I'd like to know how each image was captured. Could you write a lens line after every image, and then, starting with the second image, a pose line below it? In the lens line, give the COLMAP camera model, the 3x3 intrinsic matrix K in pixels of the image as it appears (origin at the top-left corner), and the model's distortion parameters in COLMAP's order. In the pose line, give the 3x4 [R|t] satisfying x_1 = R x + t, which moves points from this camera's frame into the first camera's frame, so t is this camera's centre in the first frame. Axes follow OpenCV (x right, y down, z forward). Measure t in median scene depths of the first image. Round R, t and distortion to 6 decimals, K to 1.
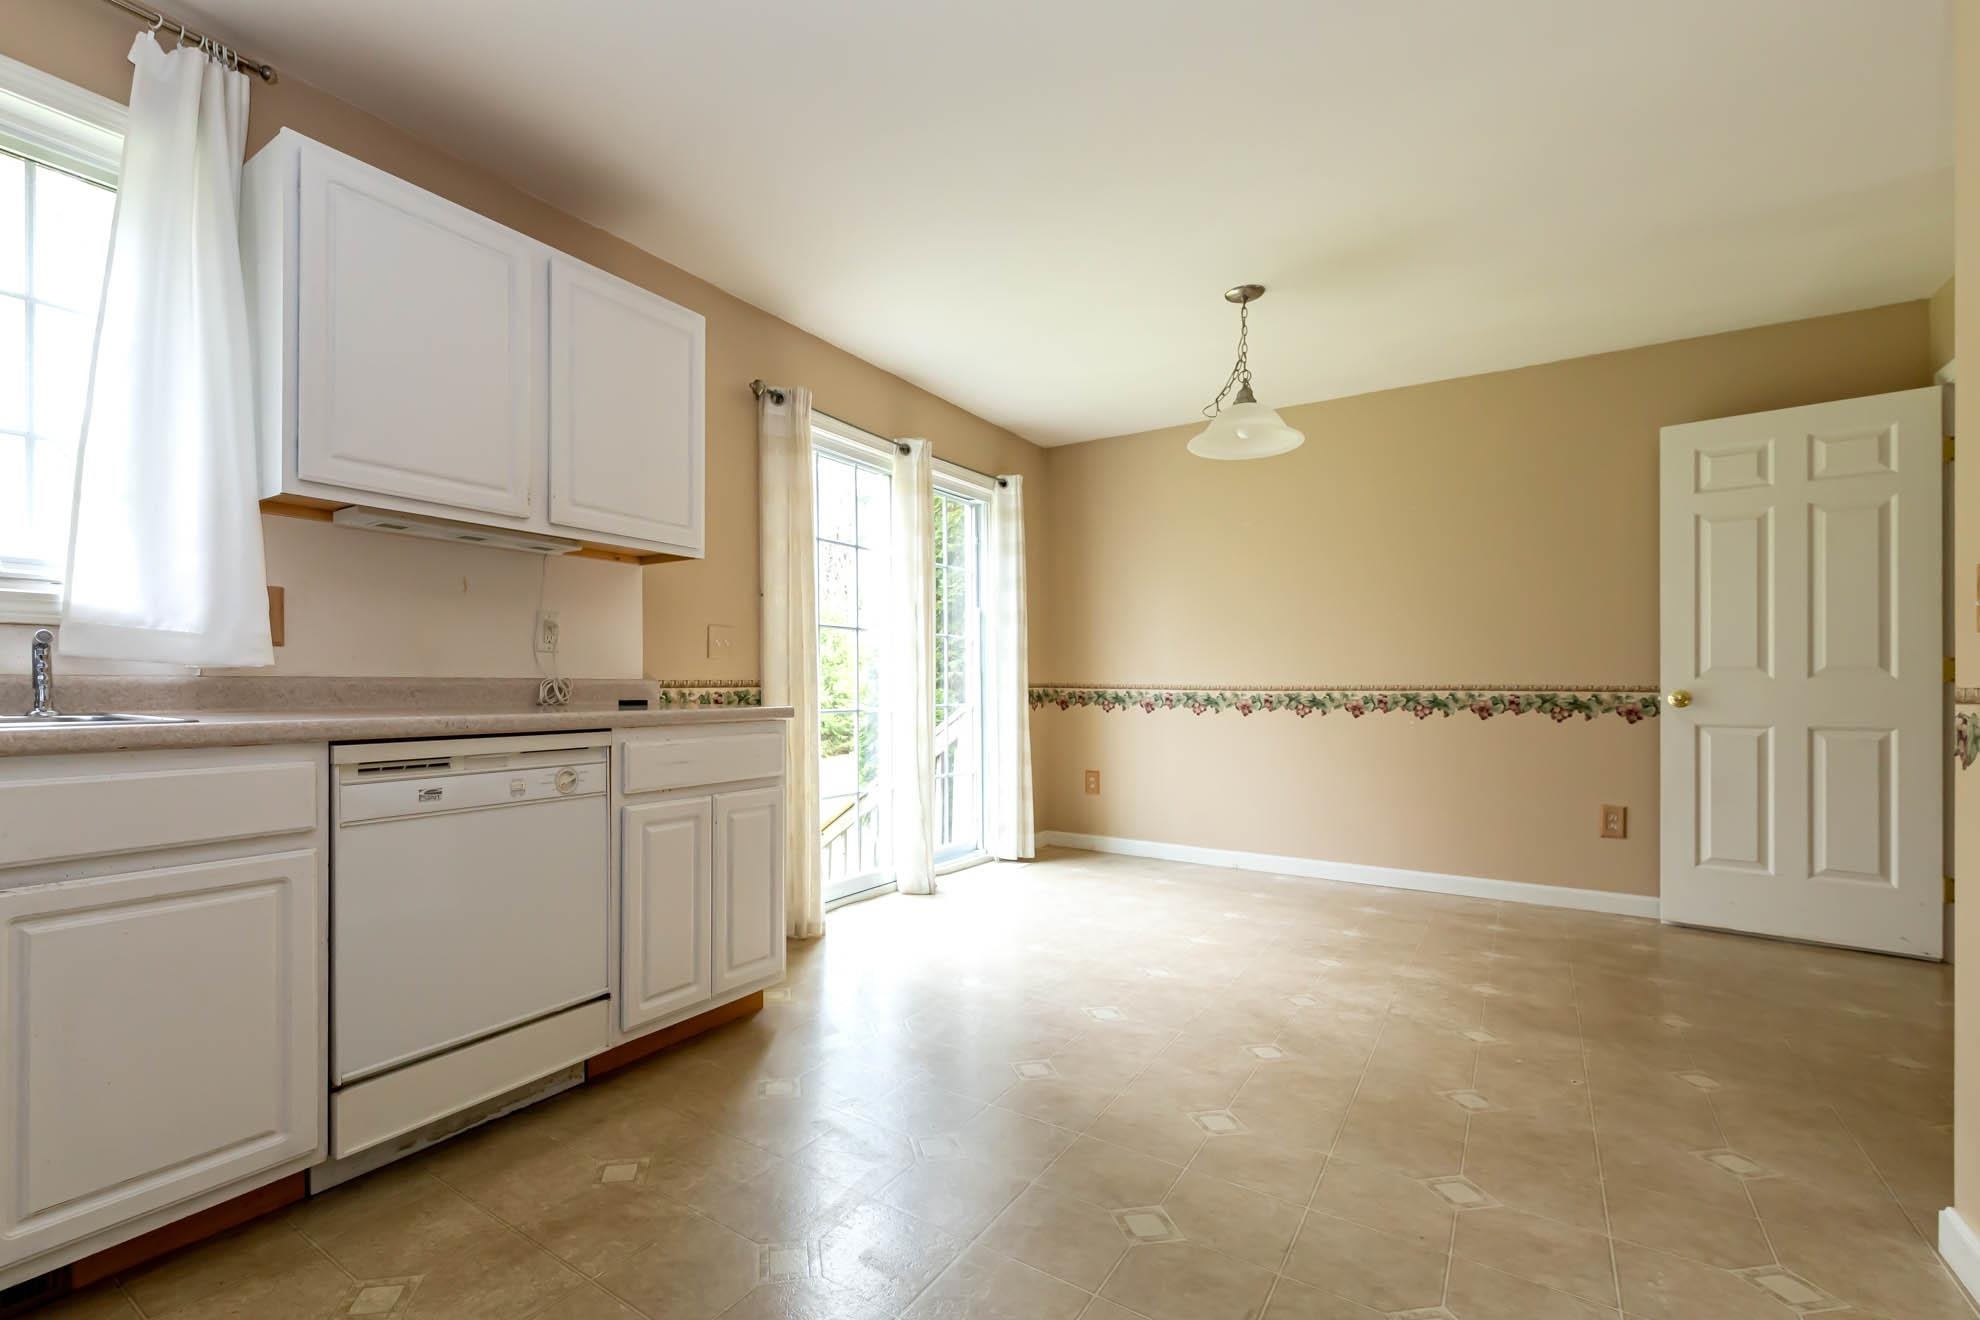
lens RADIAL K [[869.5, 0, 899.0], [0, 869.5, 687.5], [0, 0, 1]] dist [0.001961, -0.000368]
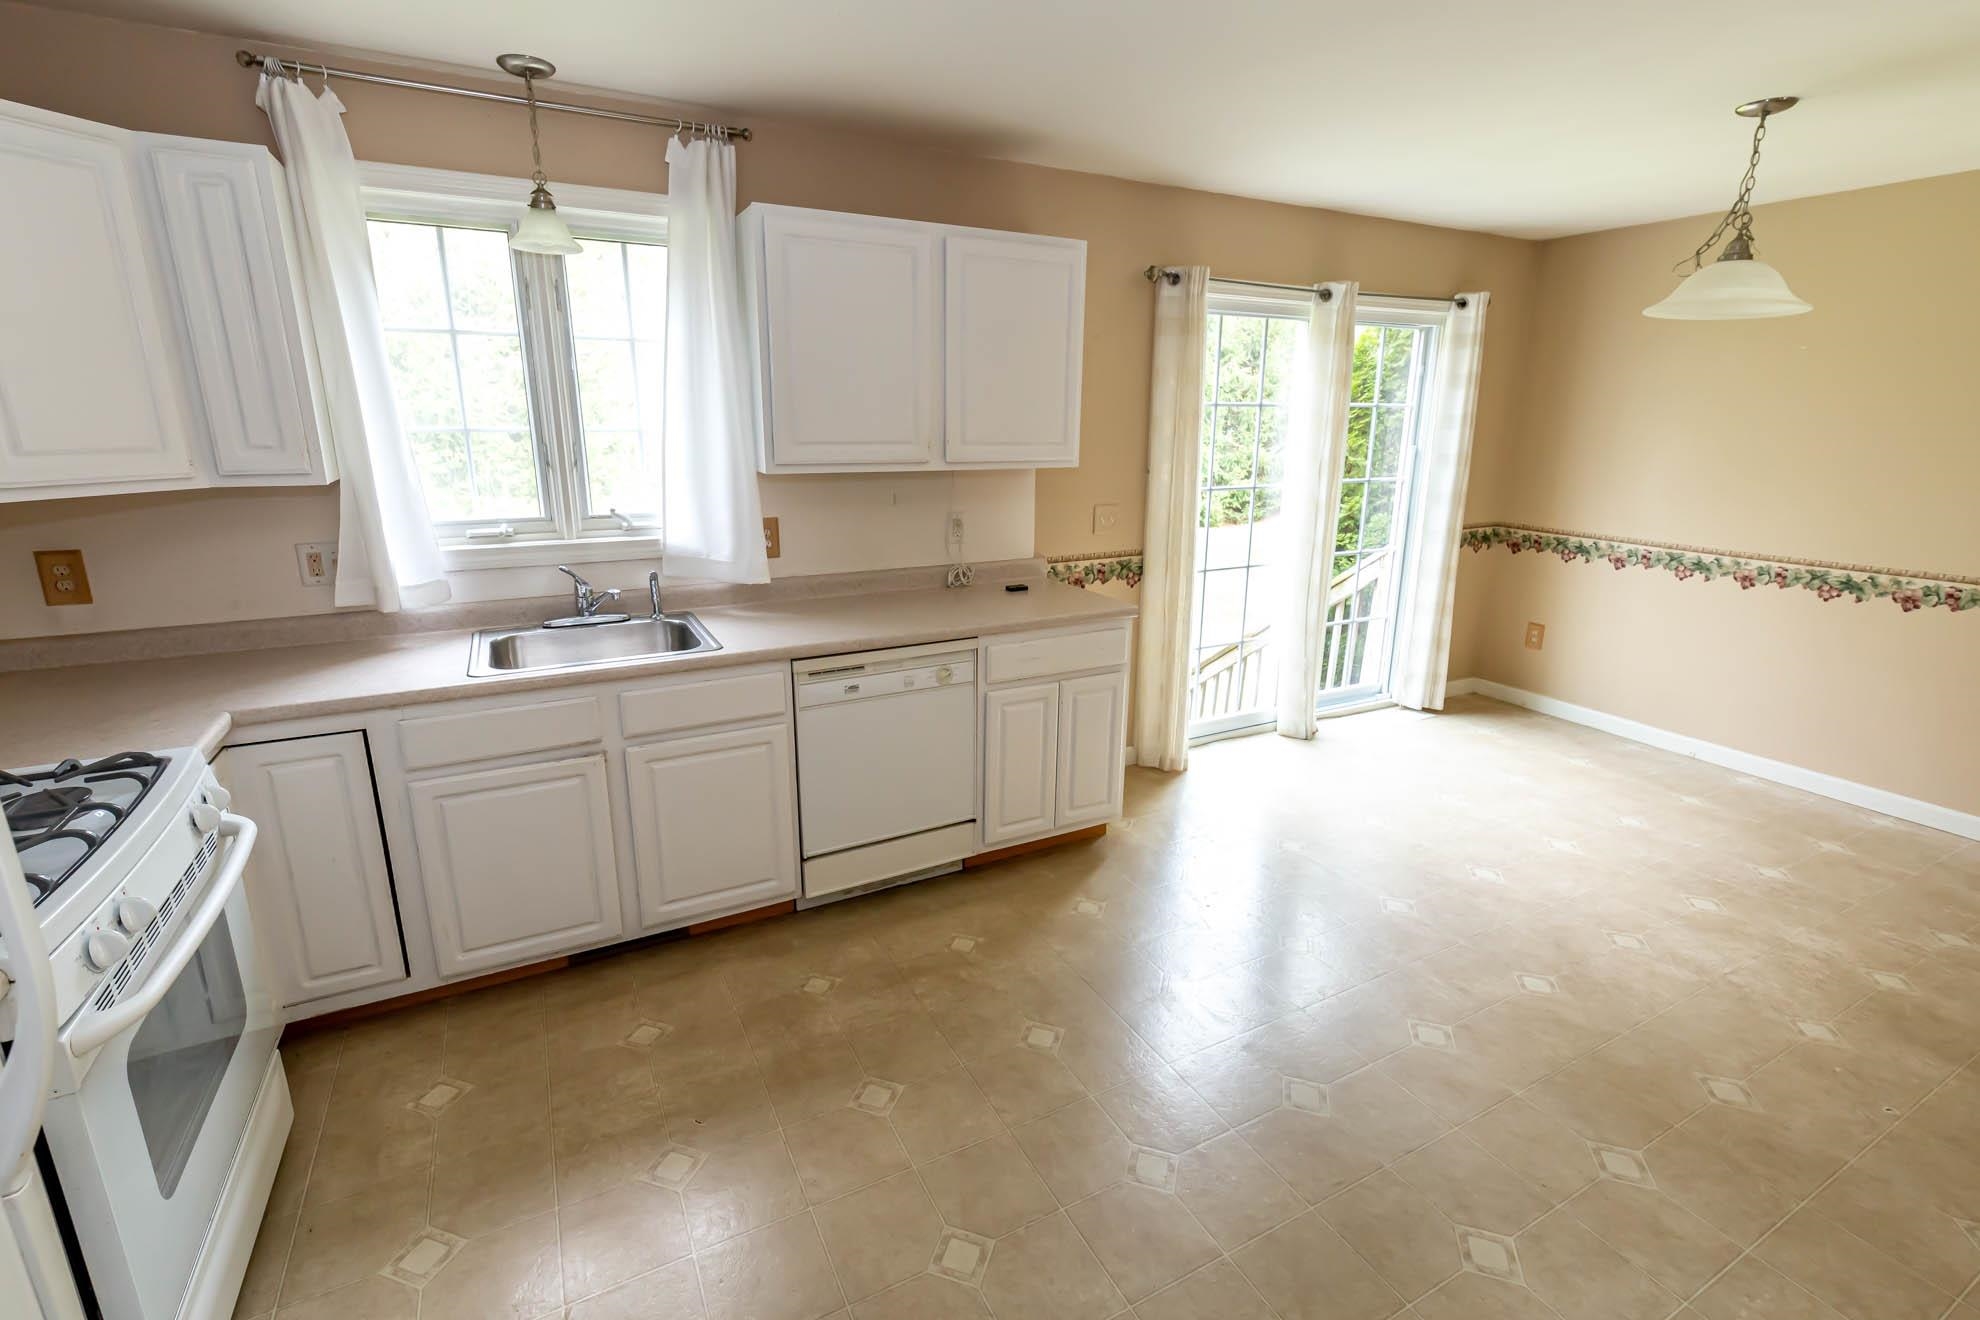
lens RADIAL K [[867.9, 0, 981.1], [0, 867.9, 642.9], [0, 0, 1]] dist [0.000205, -0.000608]
pose [[0.893137, 0.116289, -0.434492, 0.202448], [-0.006329, 0.969153, 0.246377, -0.216688], [0.449740, -0.217299, 0.866323, -0.121217]]
